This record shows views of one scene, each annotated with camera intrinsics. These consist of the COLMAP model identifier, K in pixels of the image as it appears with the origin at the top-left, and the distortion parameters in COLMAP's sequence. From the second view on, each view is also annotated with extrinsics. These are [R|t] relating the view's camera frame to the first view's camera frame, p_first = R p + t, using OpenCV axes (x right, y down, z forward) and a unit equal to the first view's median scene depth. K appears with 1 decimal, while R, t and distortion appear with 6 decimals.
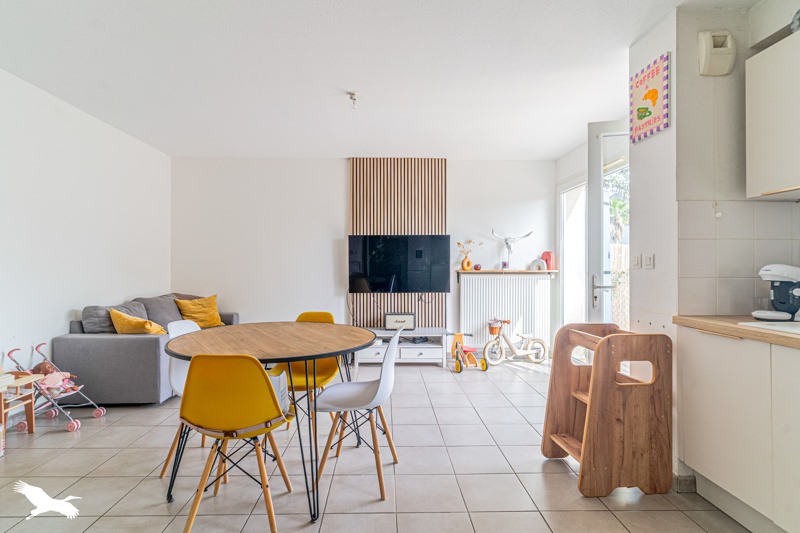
lens RADIAL K [[384.1, 0, 400.0], [0, 384.1, 266.5], [0, 0, 1]] dist [0.002086, 0.000309]
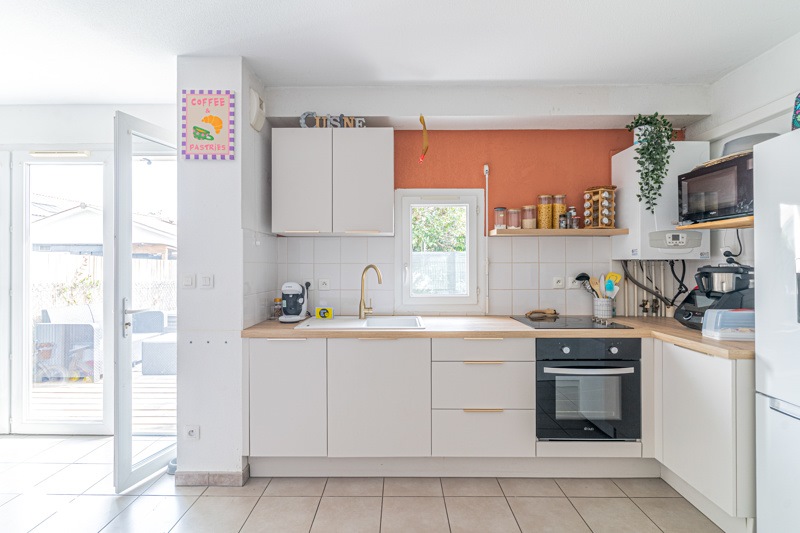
lens RADIAL K [[384.1, 0, 400.0], [0, 384.1, 266.5], [0, 0, 1]] dist [0.002086, 0.000309]
pose [[0.045704, 0.005380, 0.998941, -0.353611], [0.002882, 0.999981, -0.005518, -0.046179], [-0.998951, 0.003131, 0.045687, 0.445892]]
